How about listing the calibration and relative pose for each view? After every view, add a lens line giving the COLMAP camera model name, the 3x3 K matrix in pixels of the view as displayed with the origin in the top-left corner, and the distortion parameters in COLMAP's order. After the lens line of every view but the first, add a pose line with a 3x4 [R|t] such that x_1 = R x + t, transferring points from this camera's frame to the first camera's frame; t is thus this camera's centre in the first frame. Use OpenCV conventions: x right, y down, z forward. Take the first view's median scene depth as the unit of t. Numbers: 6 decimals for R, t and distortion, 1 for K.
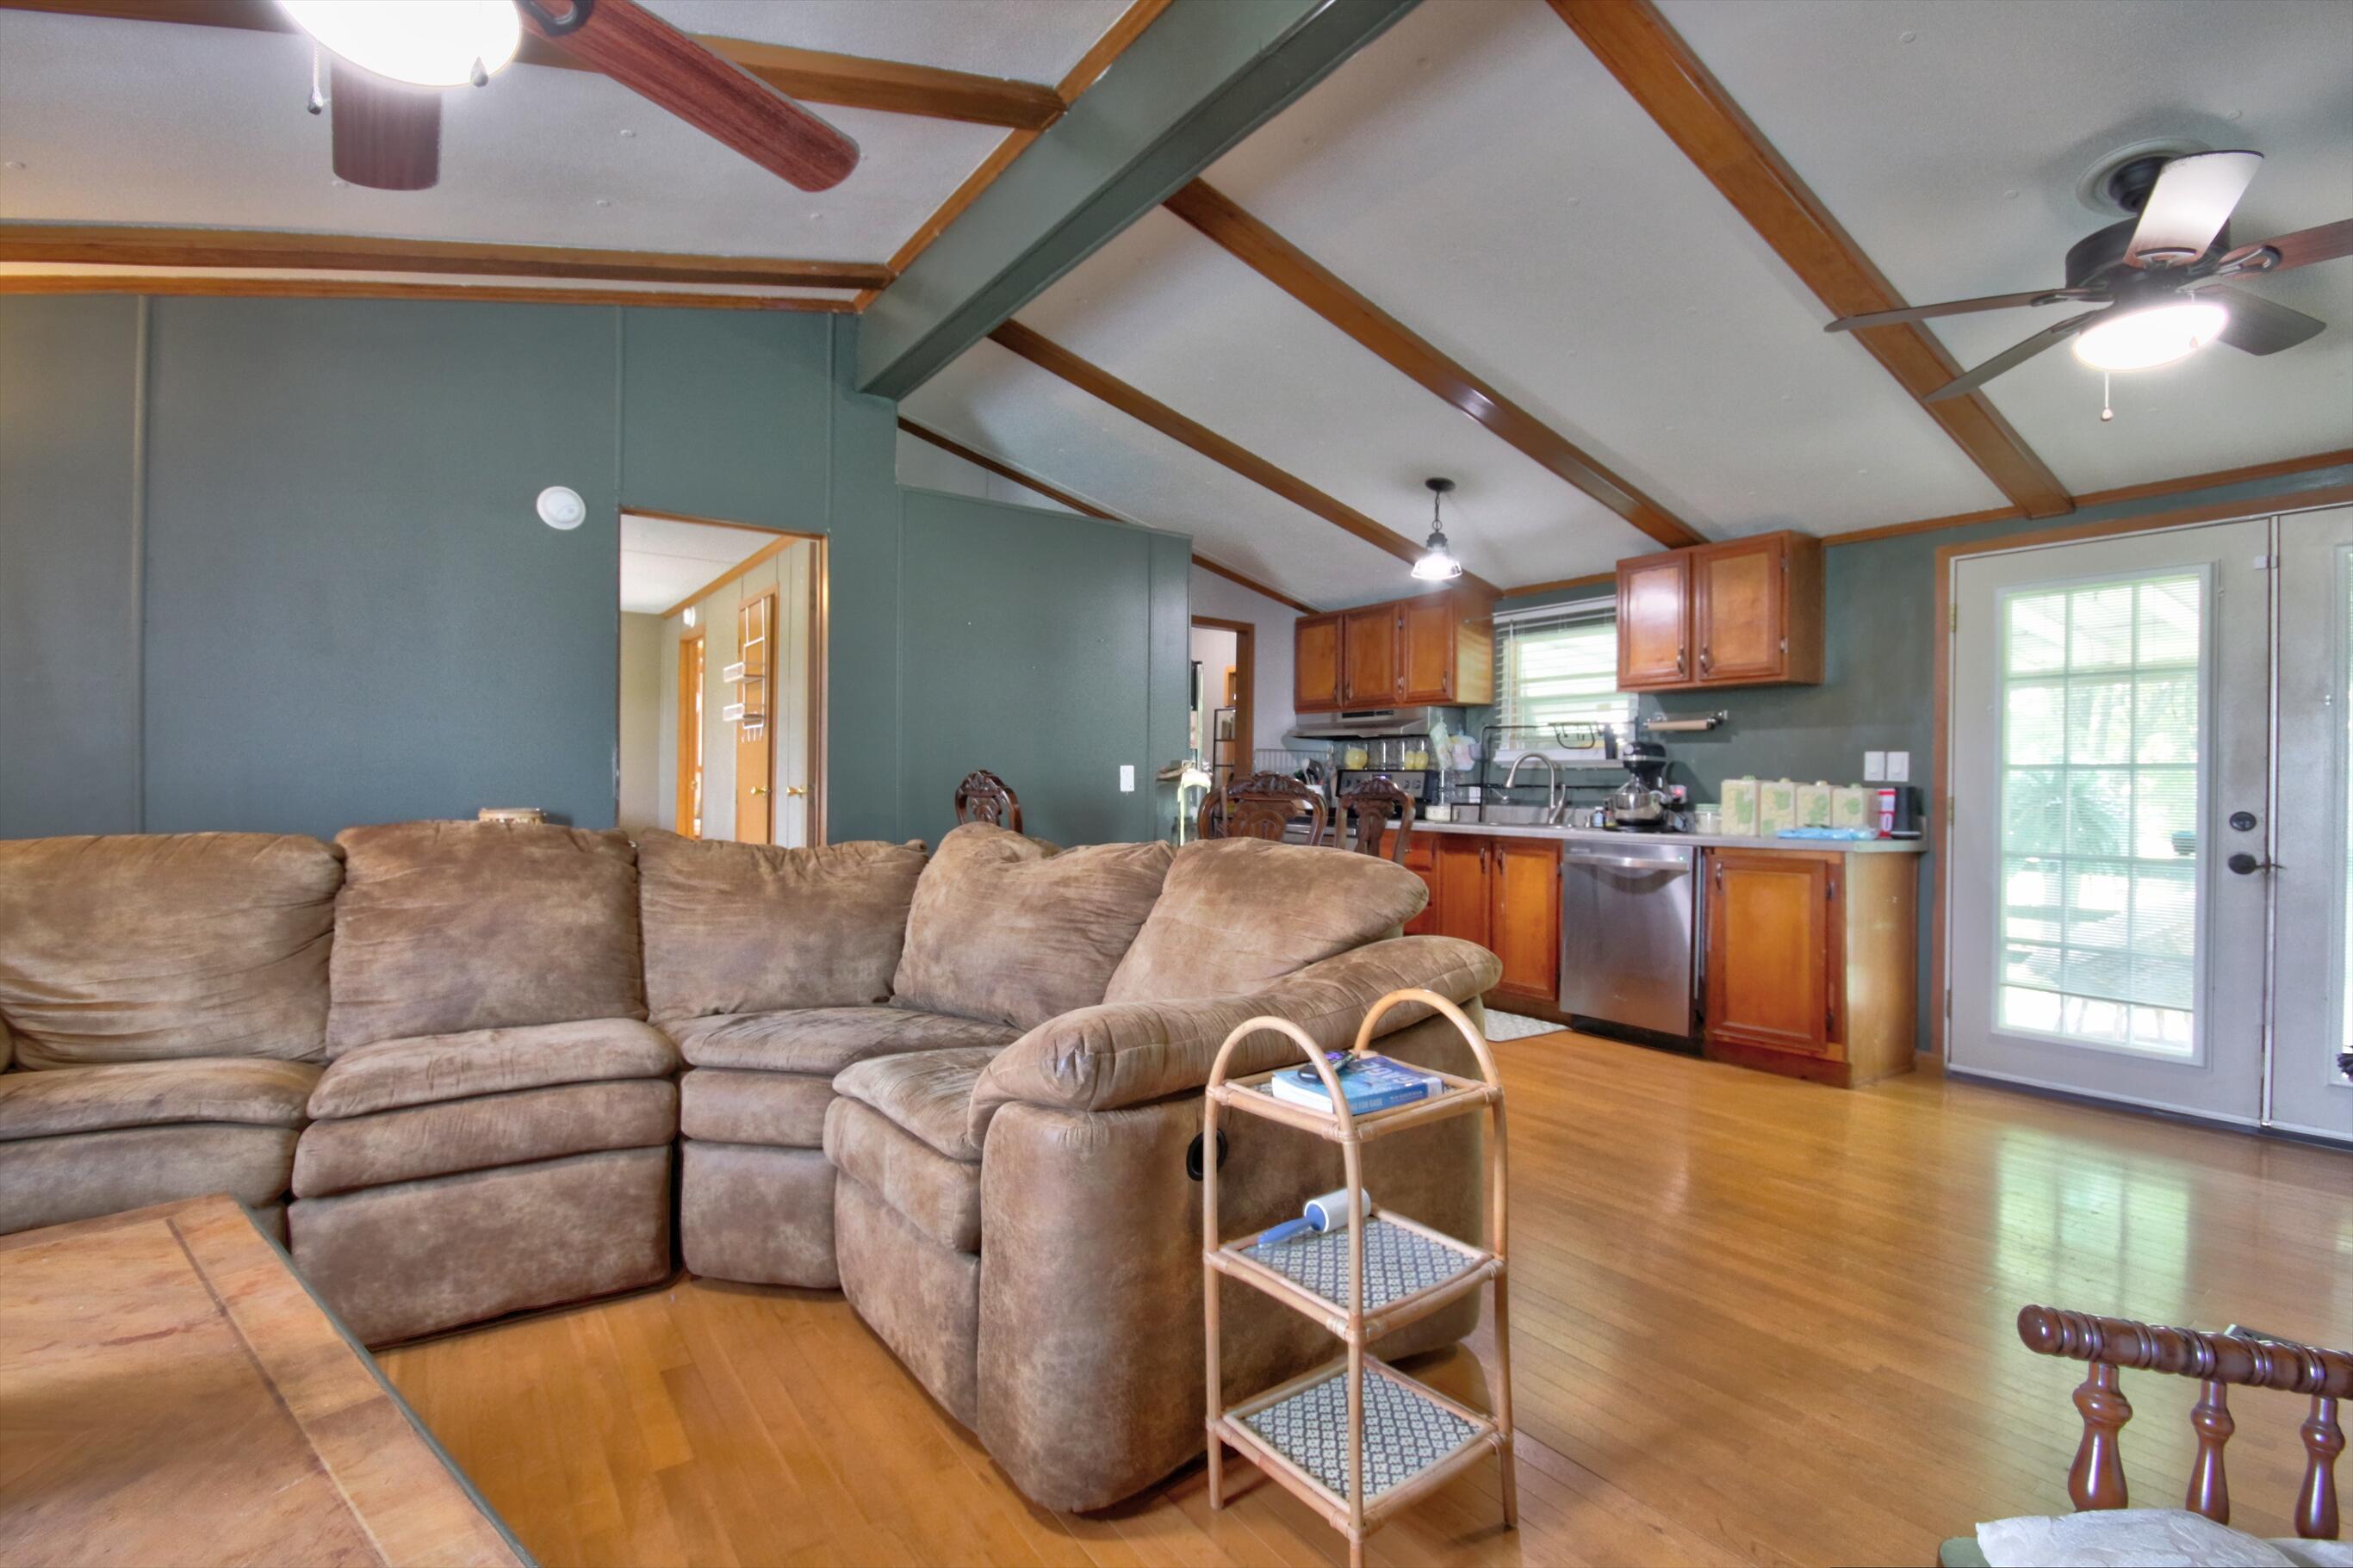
lens RADIAL K [[1083.0, 0, 1176.5], [0, 1083.0, 784.0], [0, 0, 1]] dist [0.015384, -0.014937]
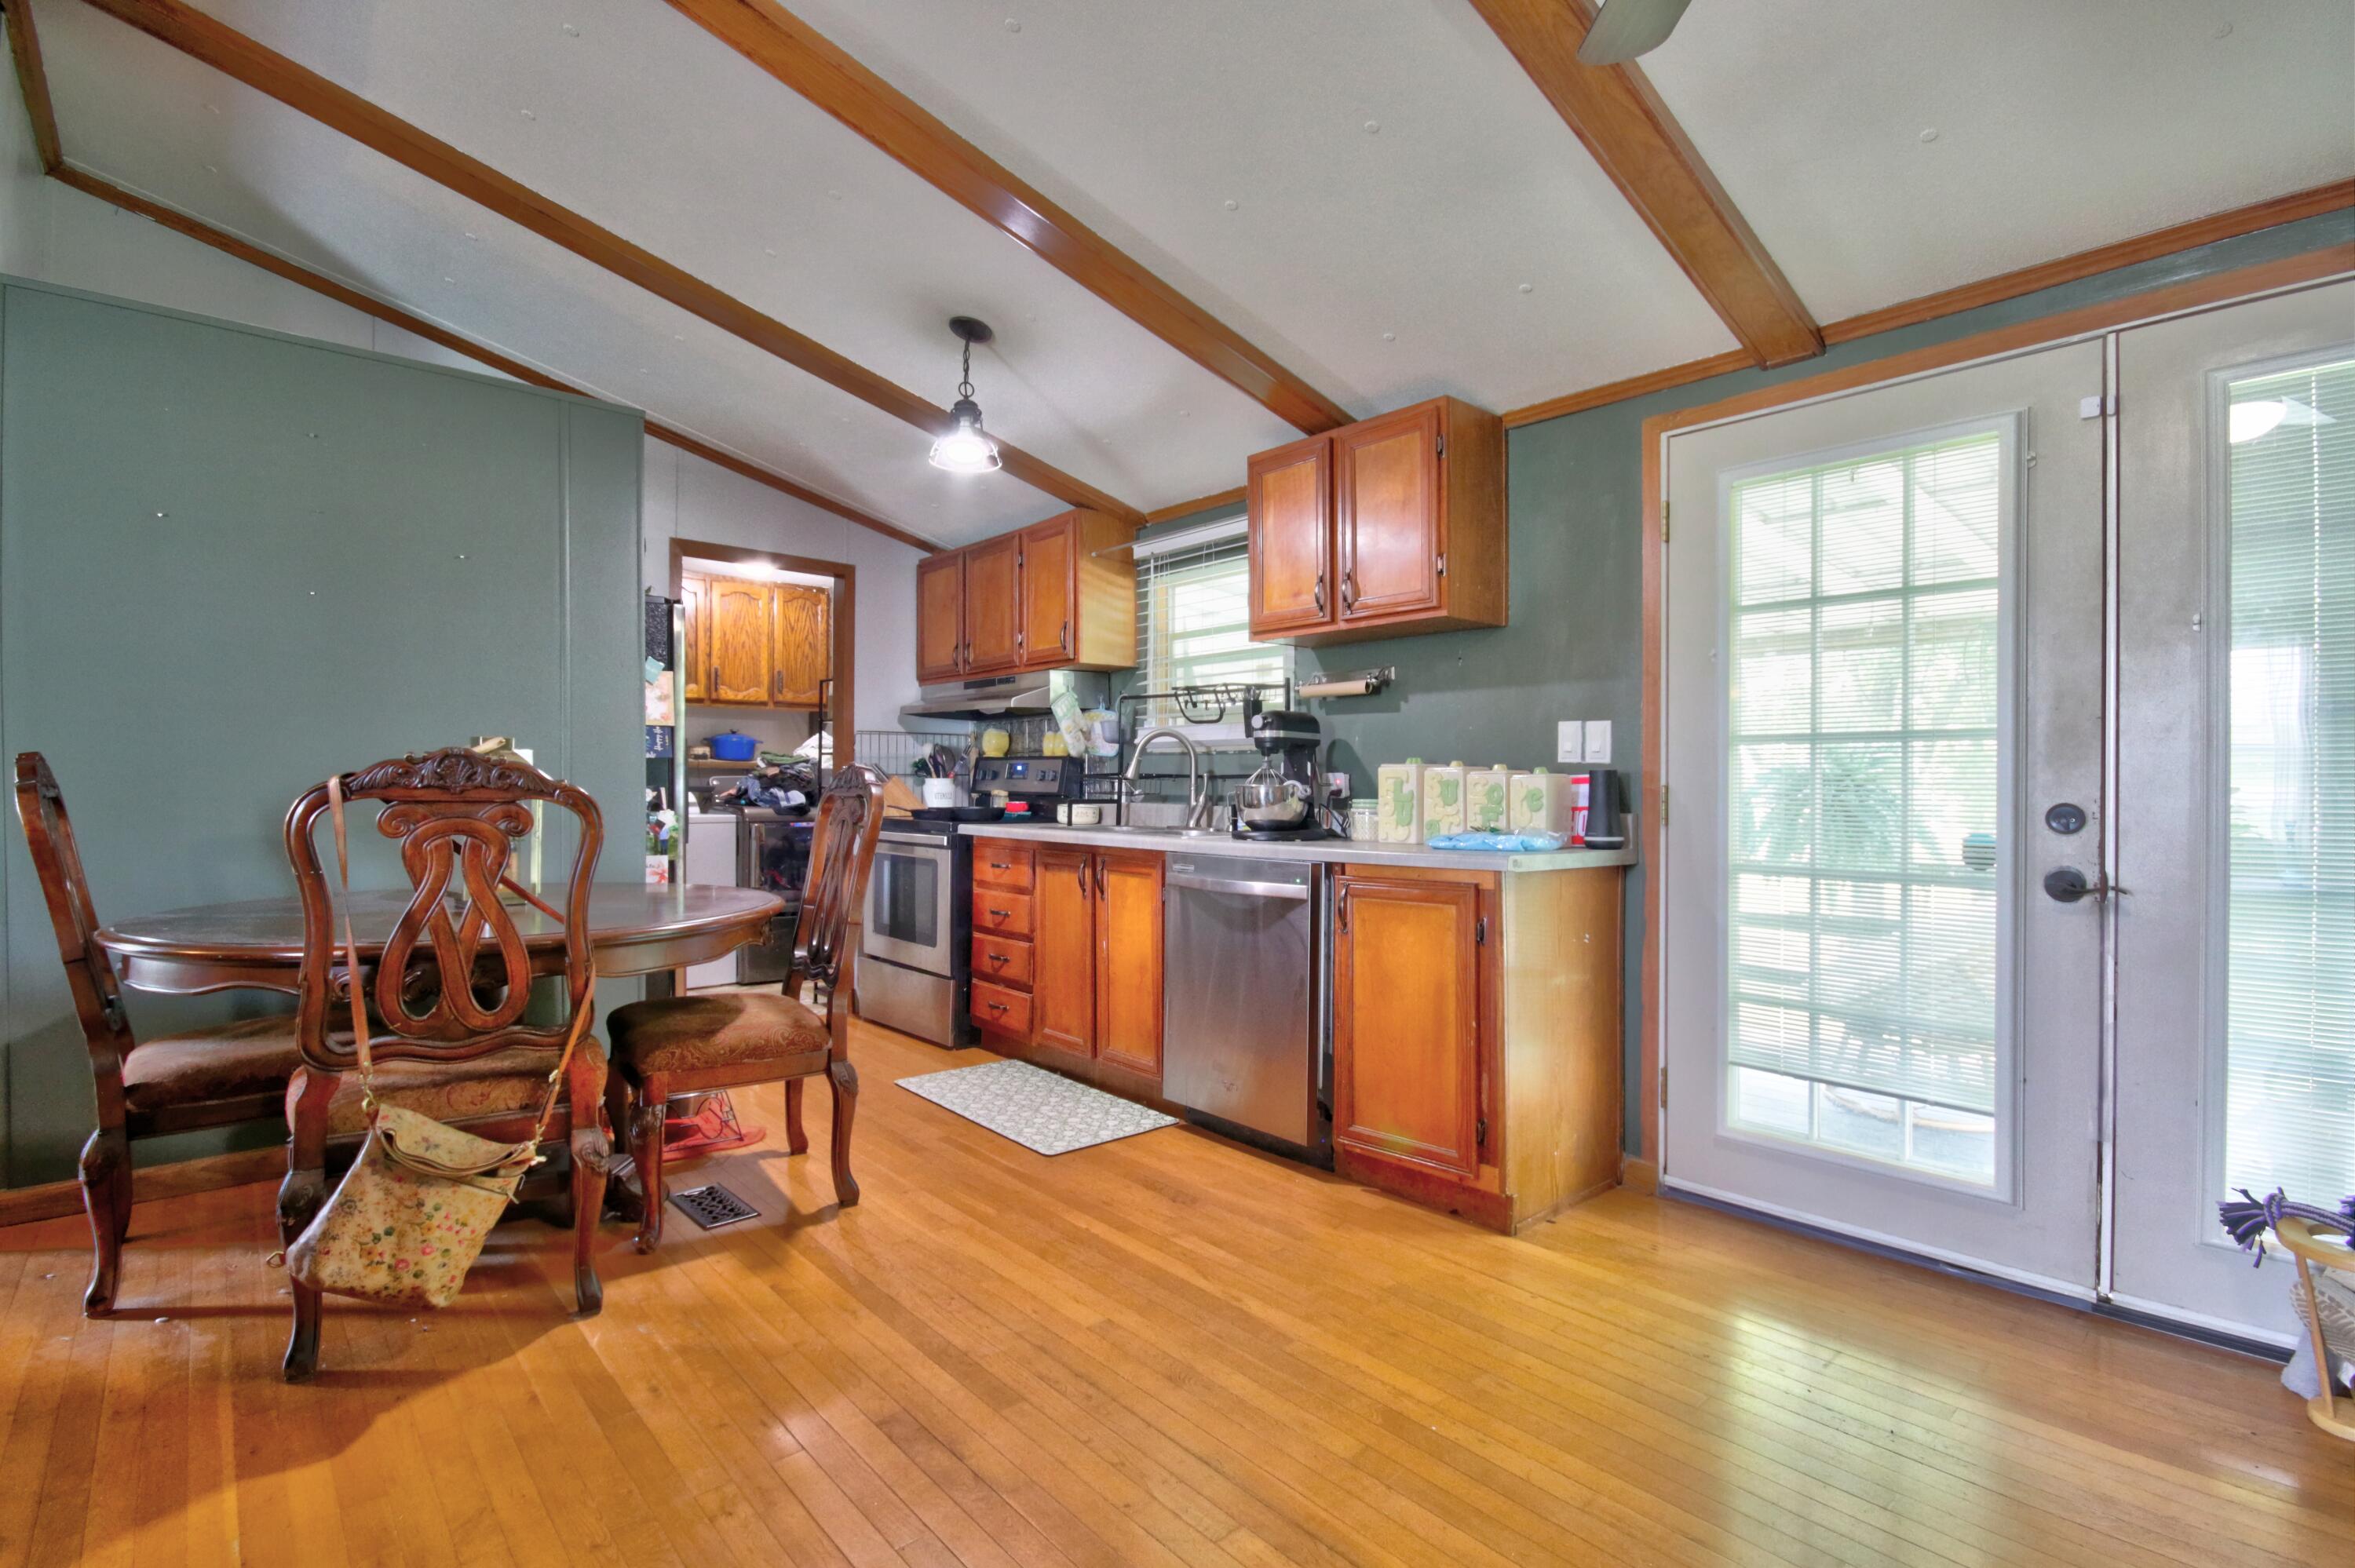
lens RADIAL K [[1087.4, 0, 1177.5], [0, 1087.4, 784.0], [0, 0, 1]] dist [0.000719, 0.000186]
pose [[0.993699, -0.009561, 0.111672, 0.303024], [0.009159, 0.999950, 0.004111, 0.005208], [-0.111706, -0.003062, 0.993737, 0.325230]]
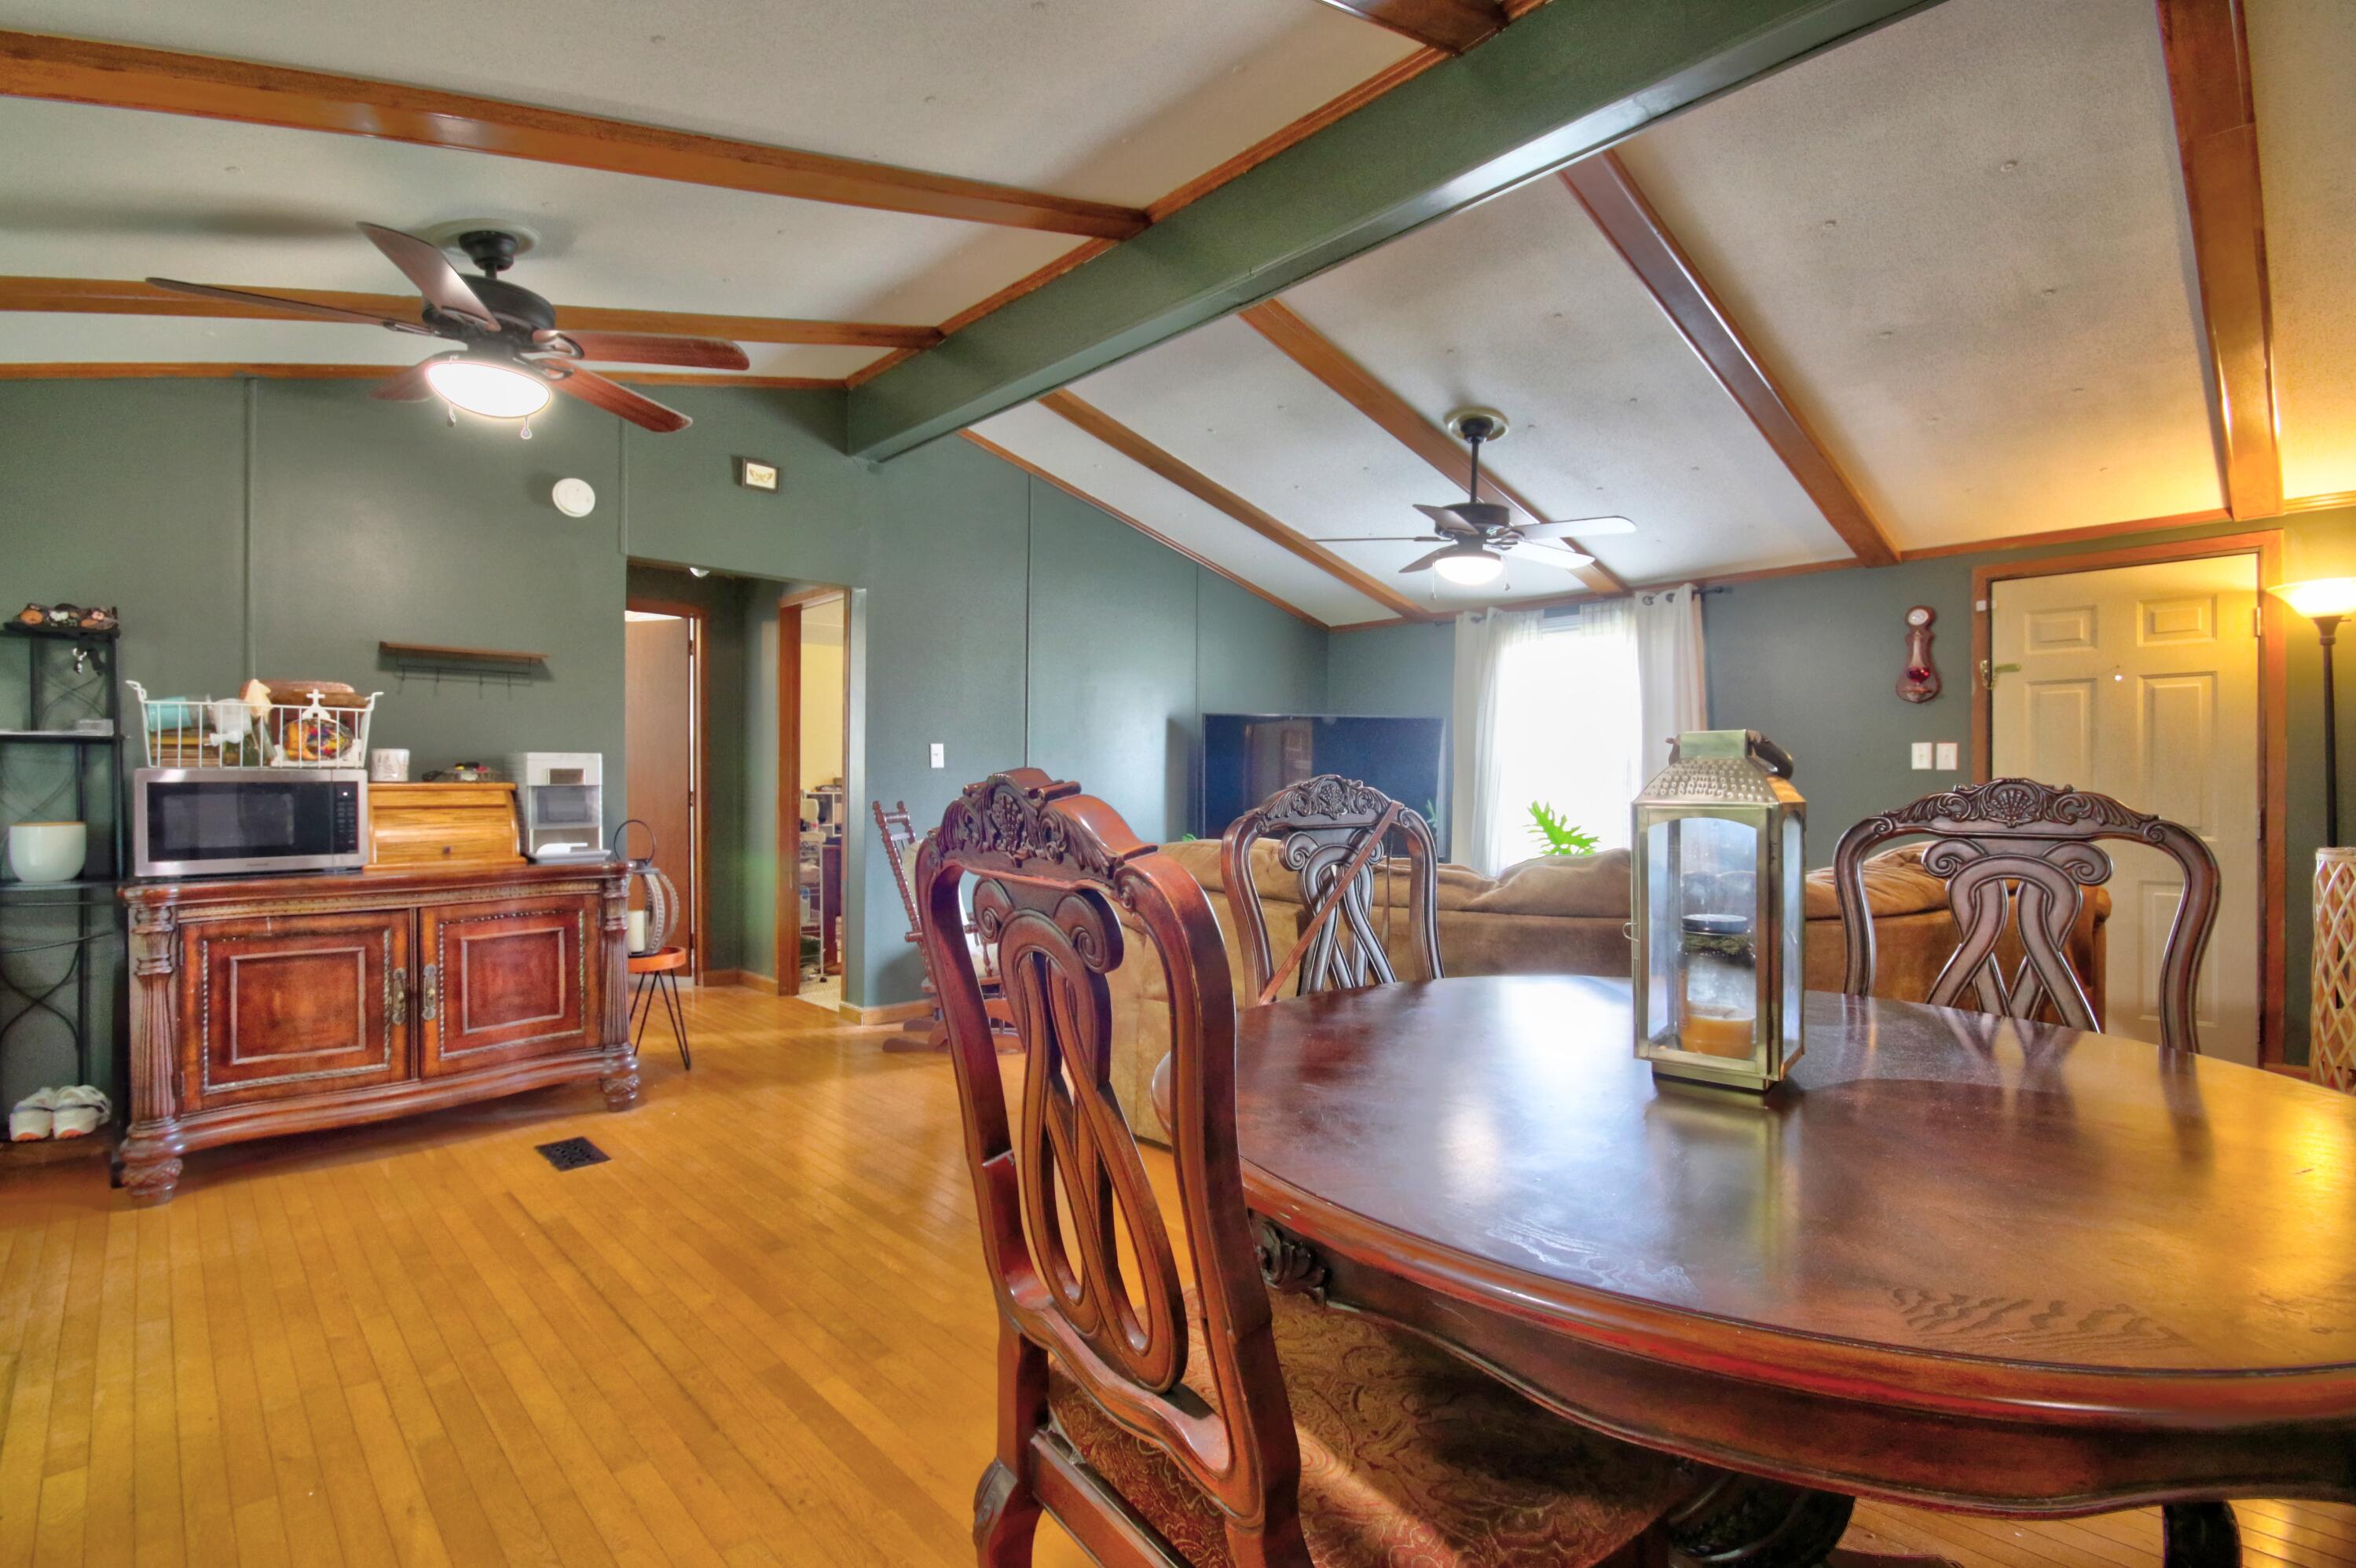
lens RADIAL K [[1084.5, 0, 1178.0], [0, 1084.5, 784.0], [0, 0, 1]] dist [0.015384, -0.014937]
pose [[-0.989336, -0.010163, -0.145299, 0.186024], [-0.008290, 0.999875, -0.013493, 0.001079], [0.145418, -0.012145, -0.989296, 1.204383]]
